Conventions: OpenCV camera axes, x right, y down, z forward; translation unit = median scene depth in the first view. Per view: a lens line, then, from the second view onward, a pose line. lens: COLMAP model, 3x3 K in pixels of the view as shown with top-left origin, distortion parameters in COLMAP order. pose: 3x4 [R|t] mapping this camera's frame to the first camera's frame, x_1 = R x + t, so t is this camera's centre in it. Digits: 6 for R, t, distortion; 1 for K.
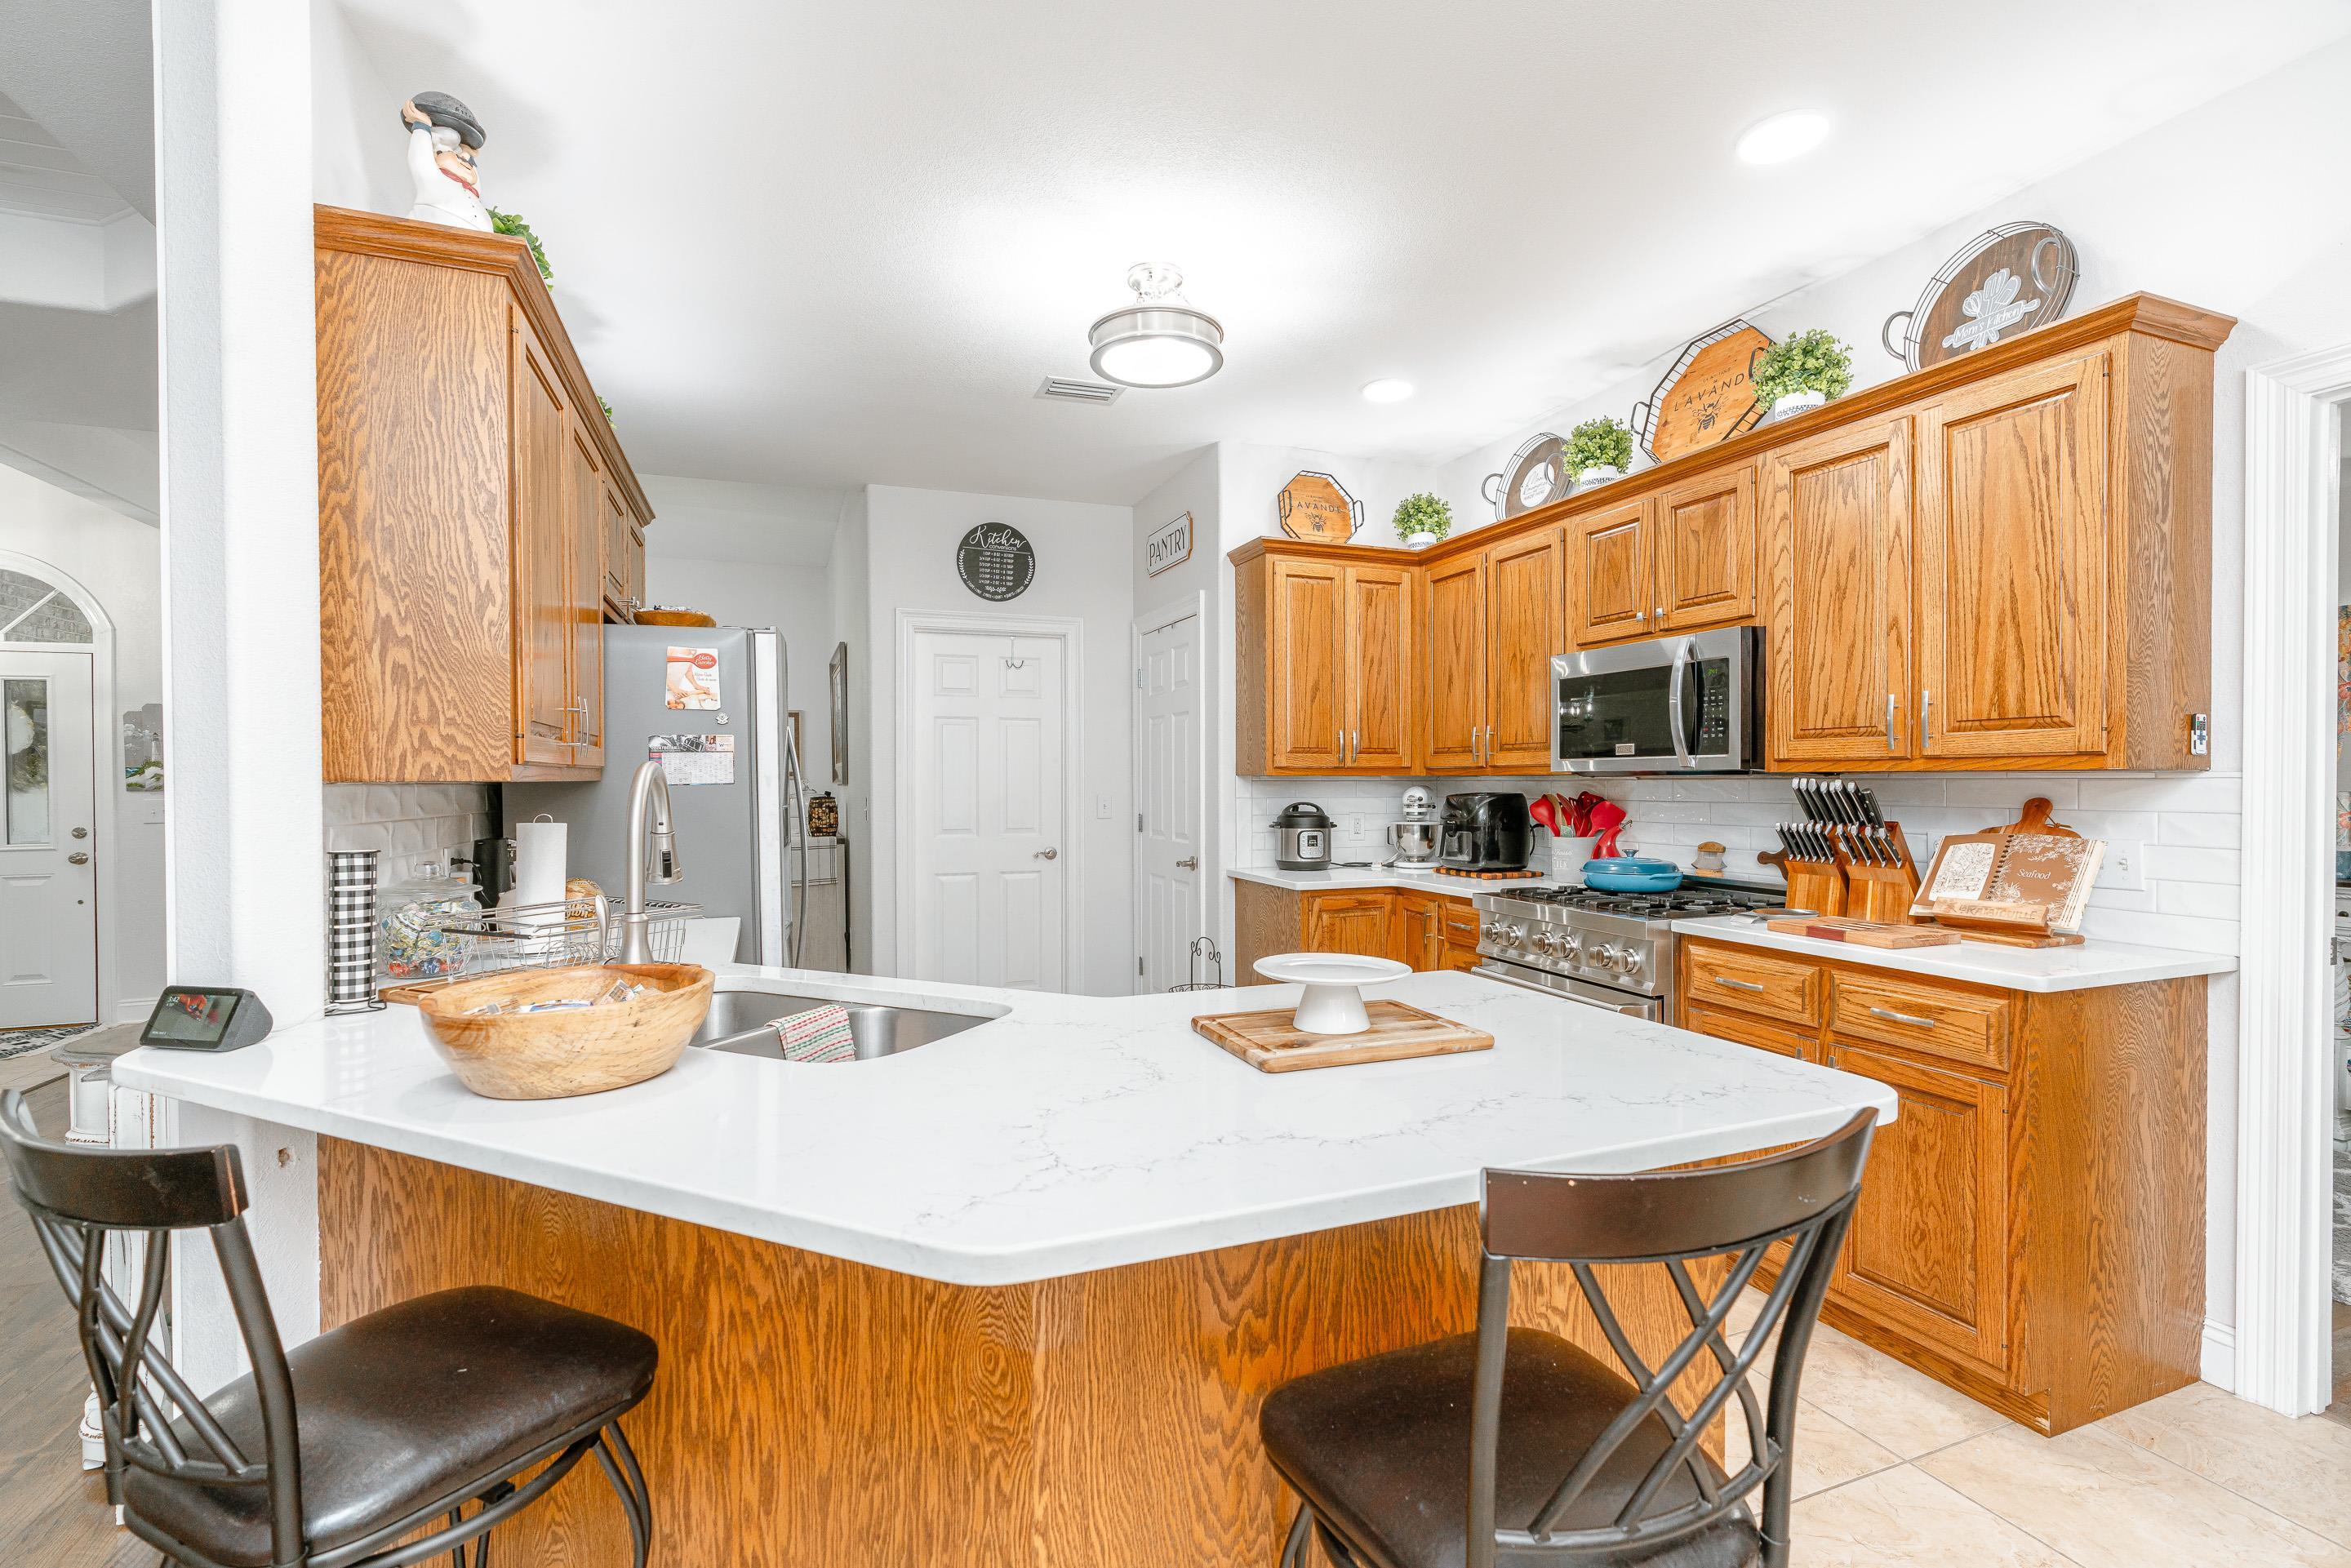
lens RADIAL K [[1041.1, 0, 1184.6], [0, 1041.1, 786.4], [0, 0, 1]] dist [-0.020558, 0.007403]
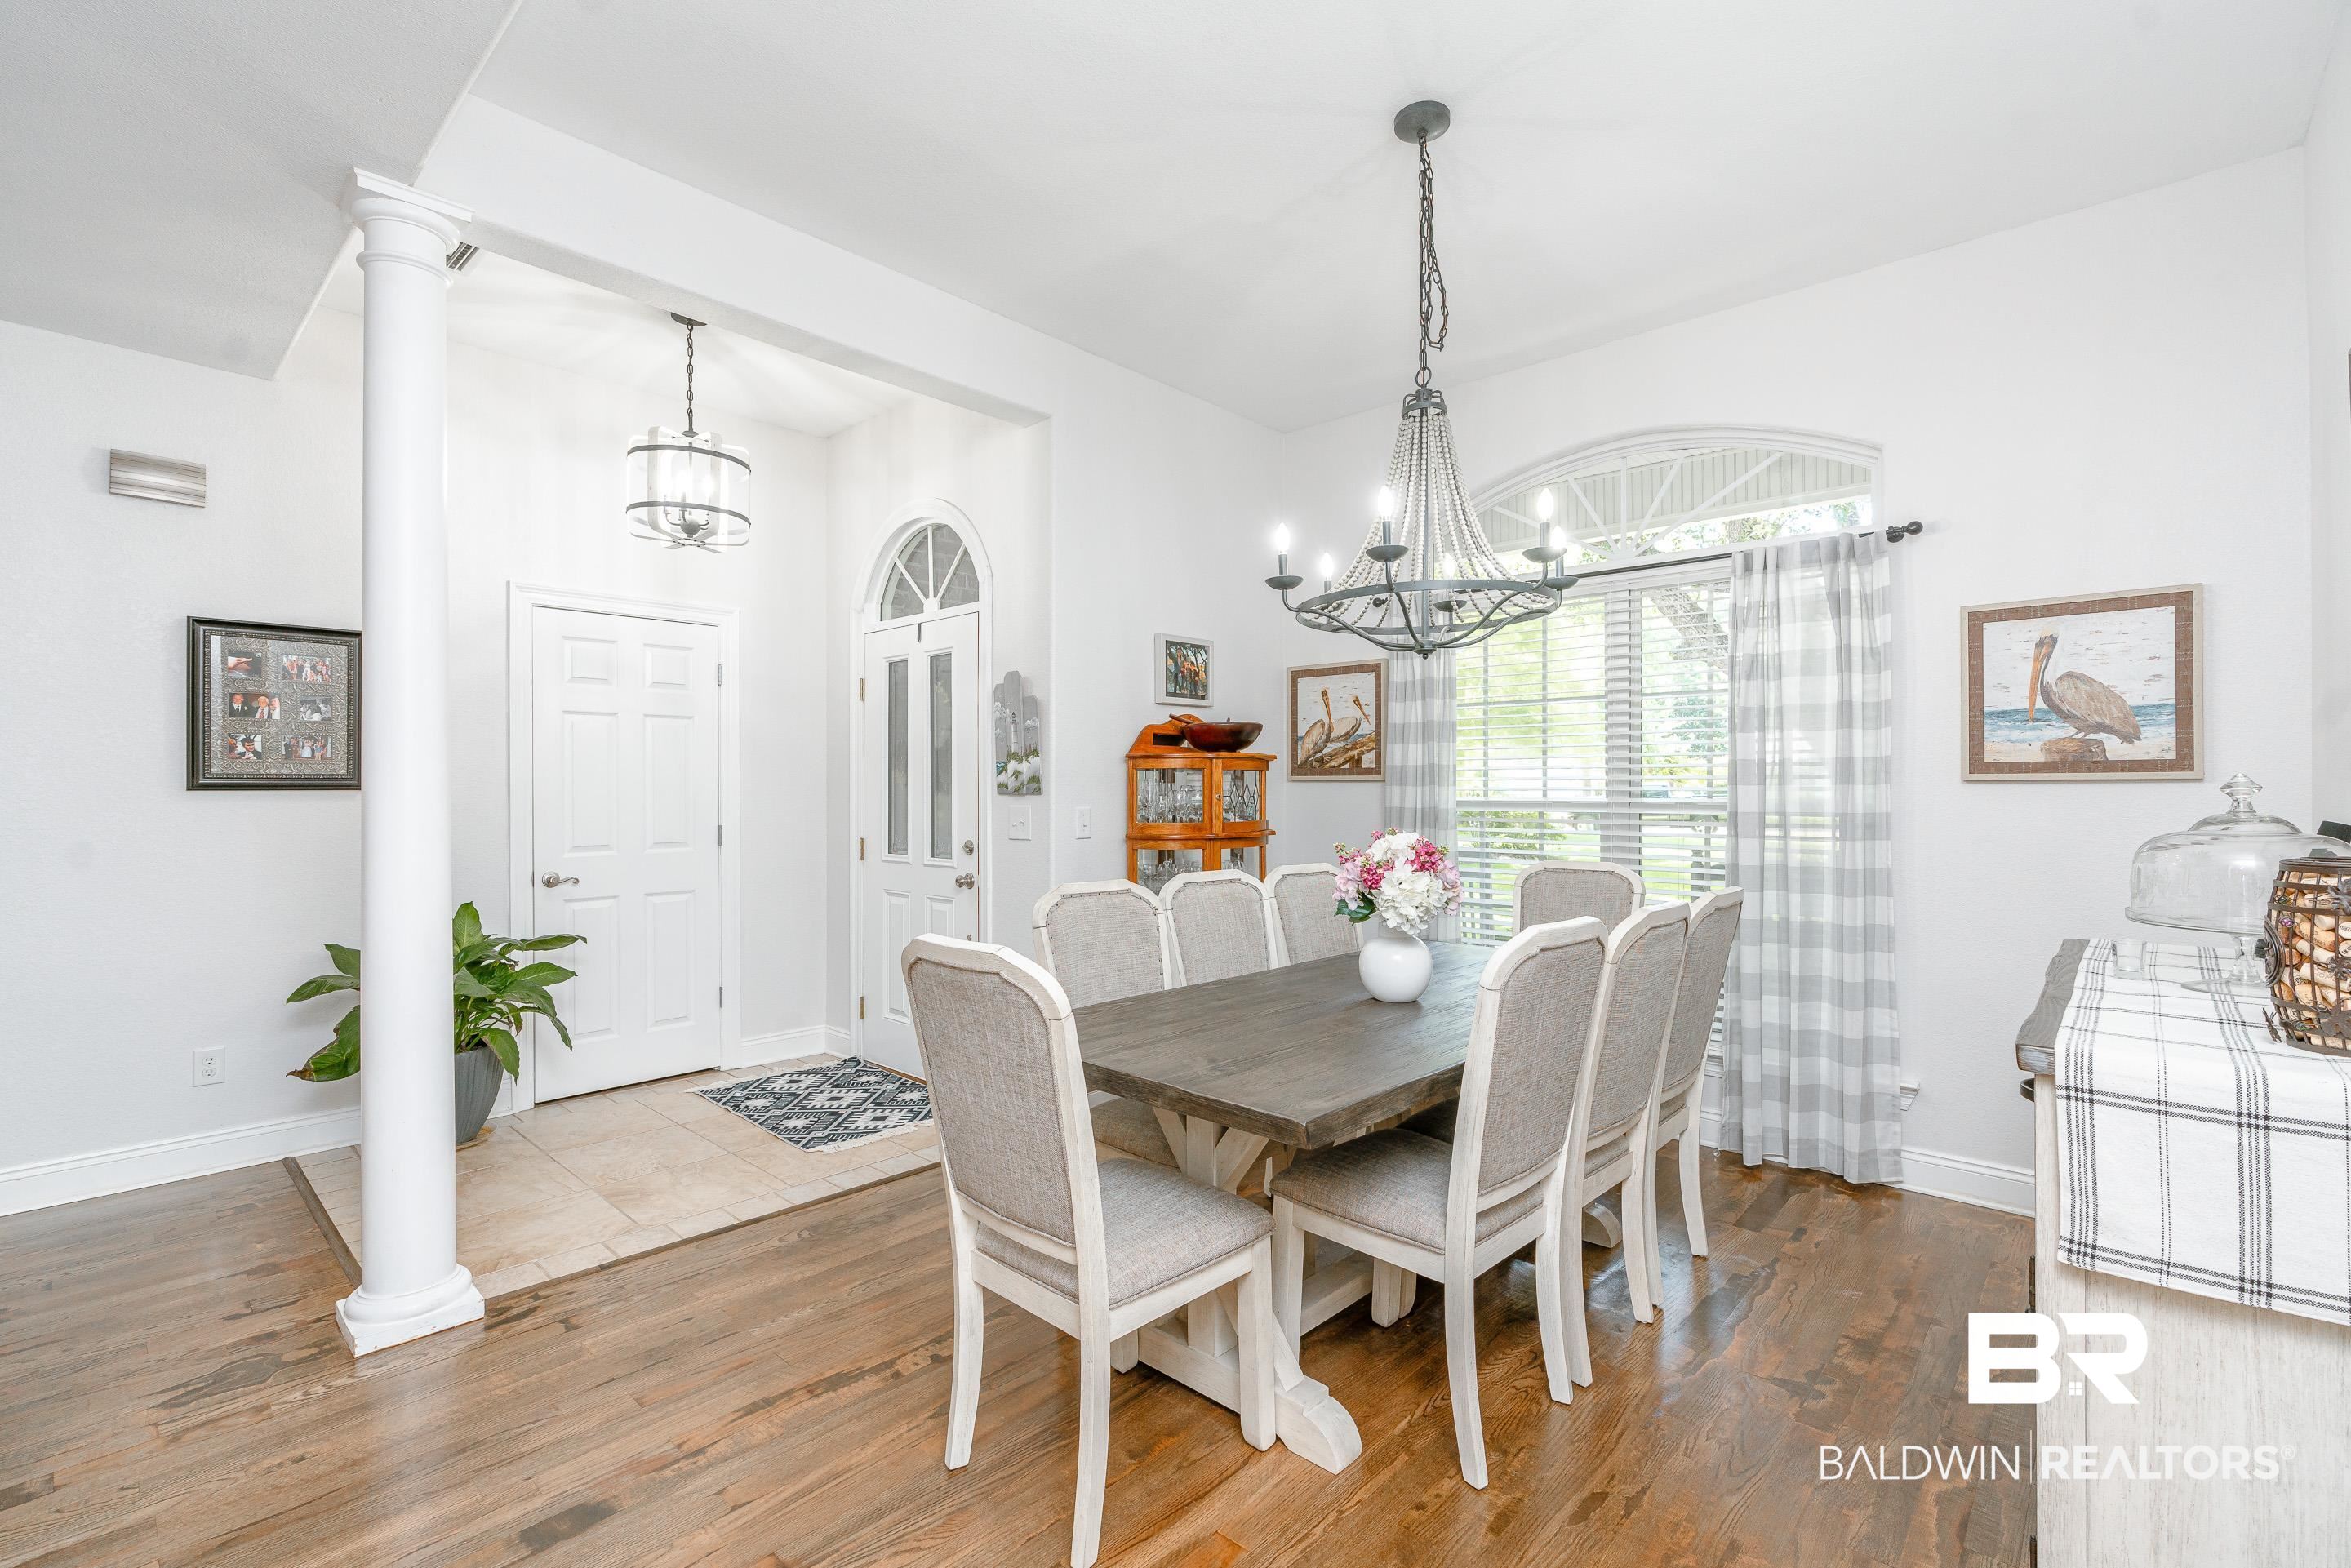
lens RADIAL K [[1041.1, 0, 1184.6], [0, 1041.1, 786.4], [0, 0, 1]] dist [-0.020558, 0.007403]
pose [[0.443411, 0.005887, -0.896299, -0.576721], [-0.008724, 0.999959, 0.002252, -0.006606], [0.896276, 0.006821, 0.443444, 1.473343]]
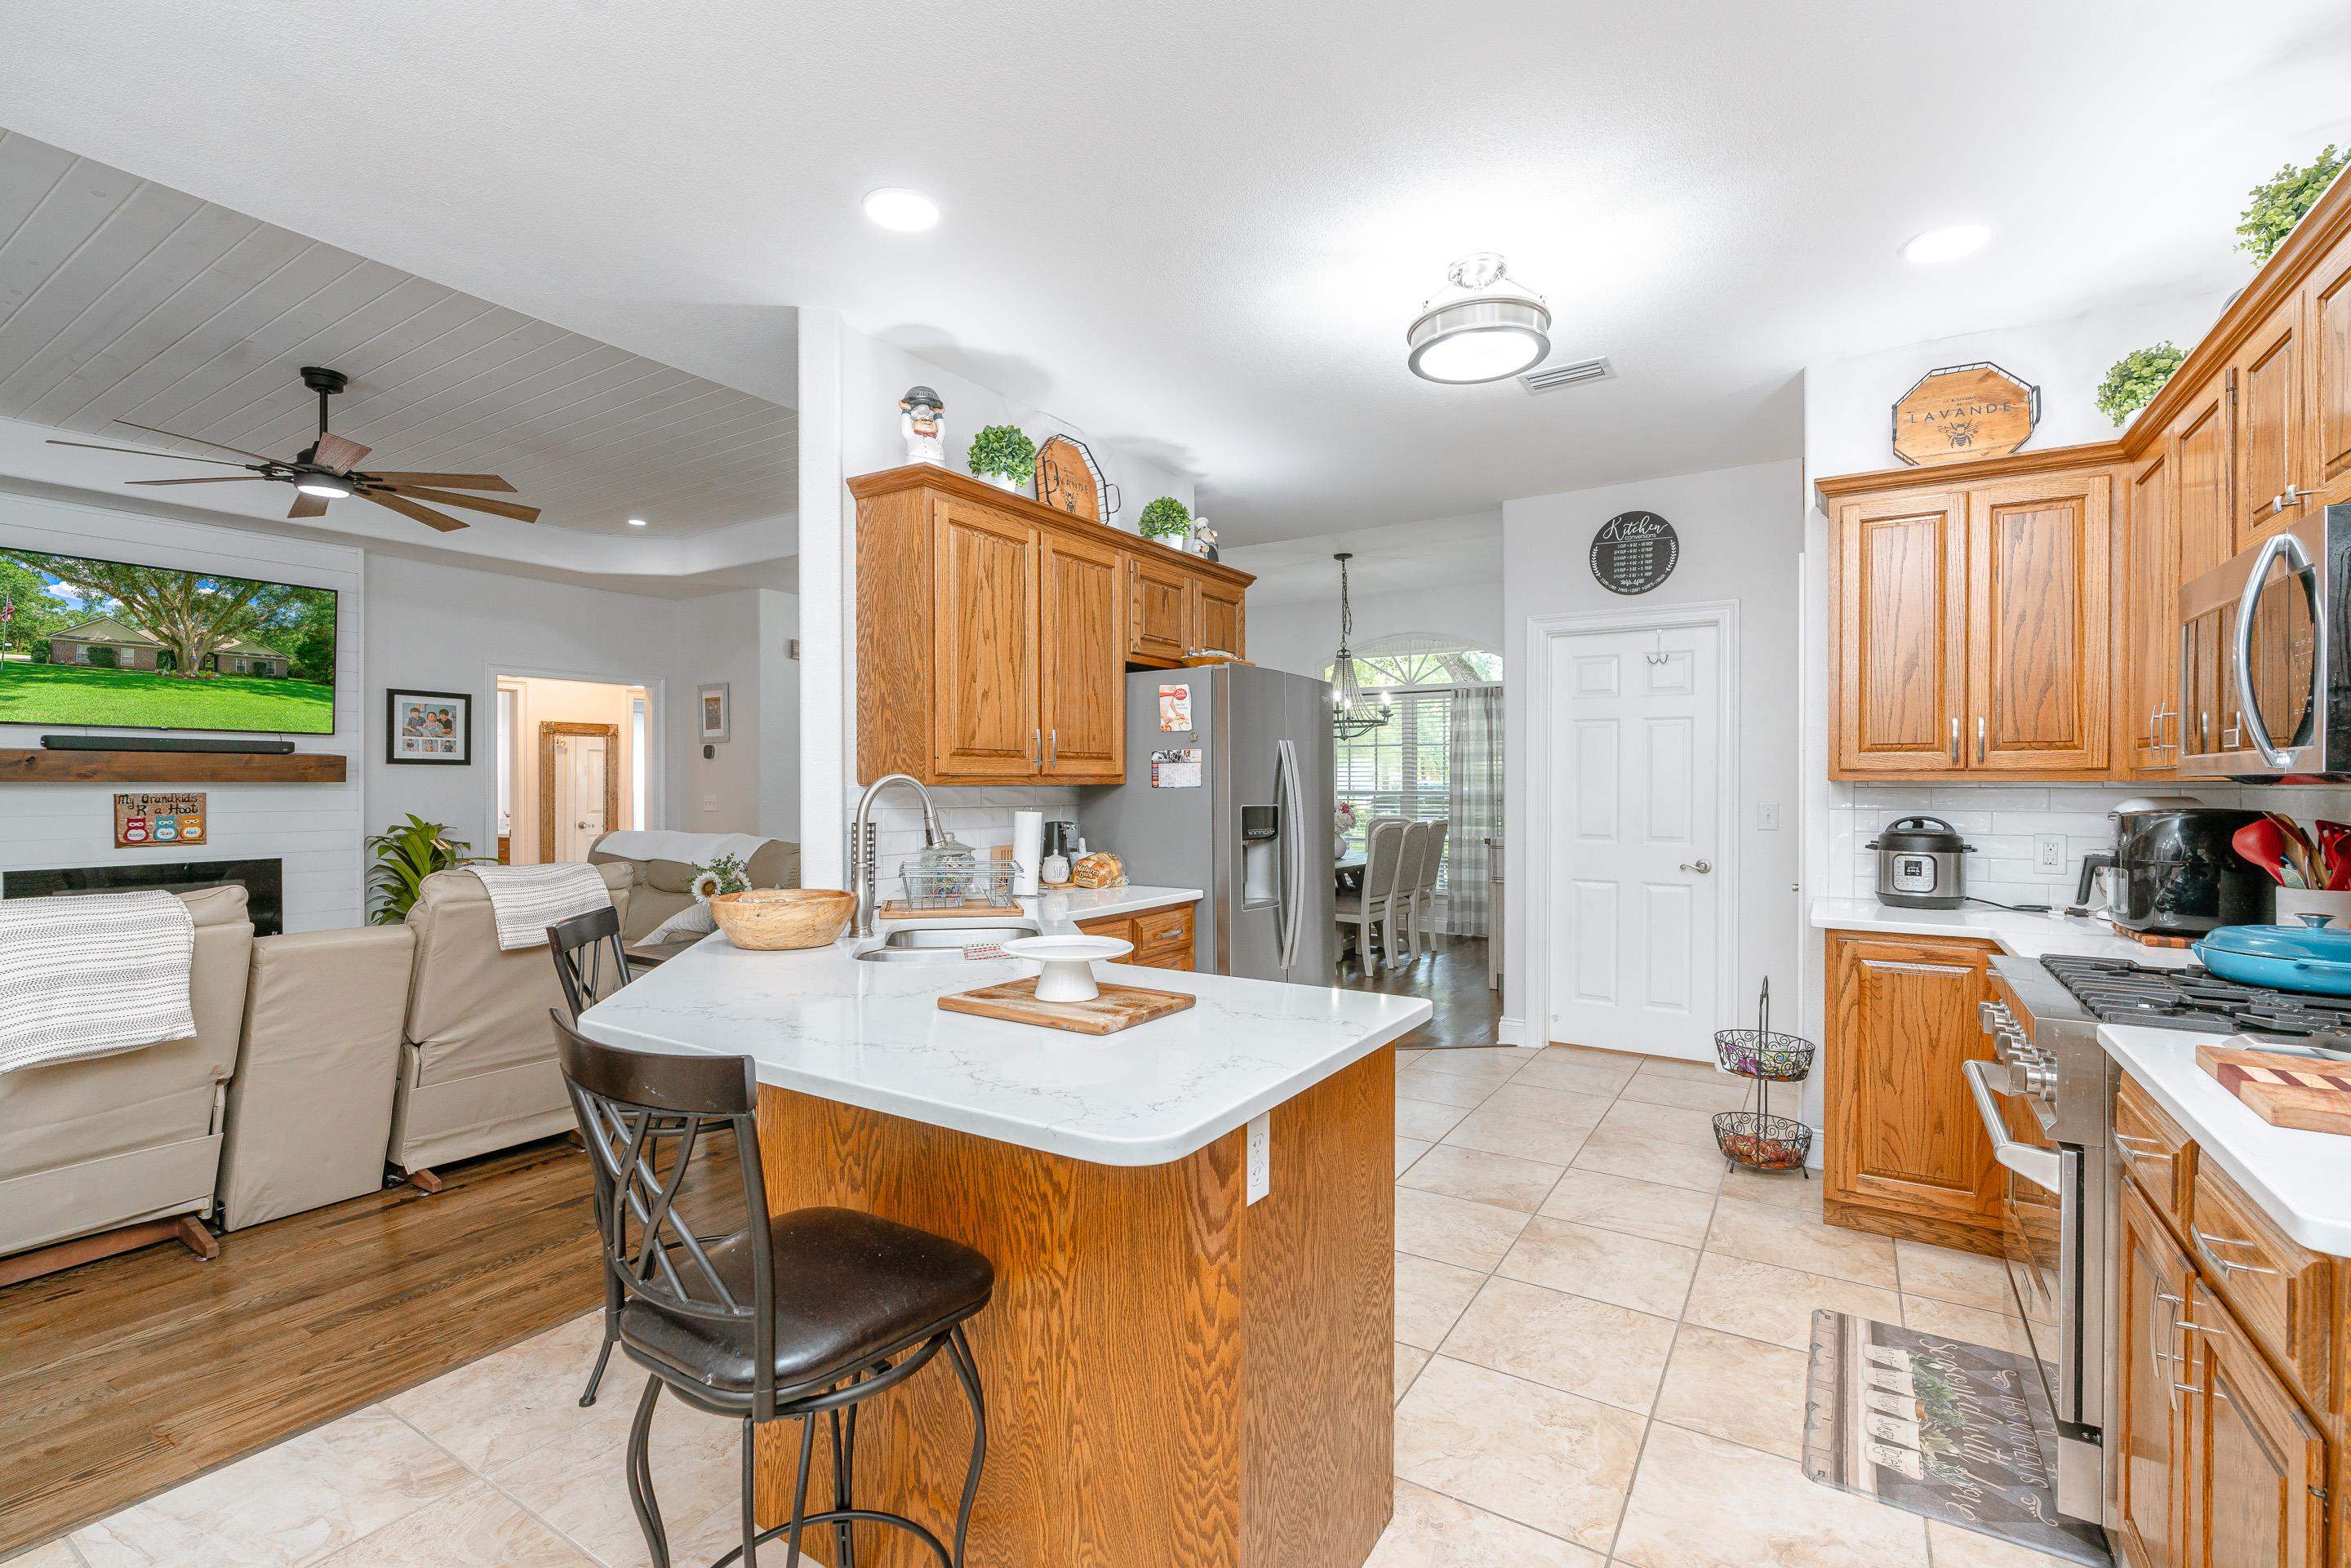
lens RADIAL K [[1032.5, 0, 1177.2], [0, 1032.5, 791.0], [0, 0, 1]] dist [-0.014135, 0.000433]
pose [[0.594750, 0.009723, -0.803852, 0.539540], [-0.007685, 0.999950, 0.006409, -0.005075], [0.803874, 0.002366, 0.594795, 0.188255]]
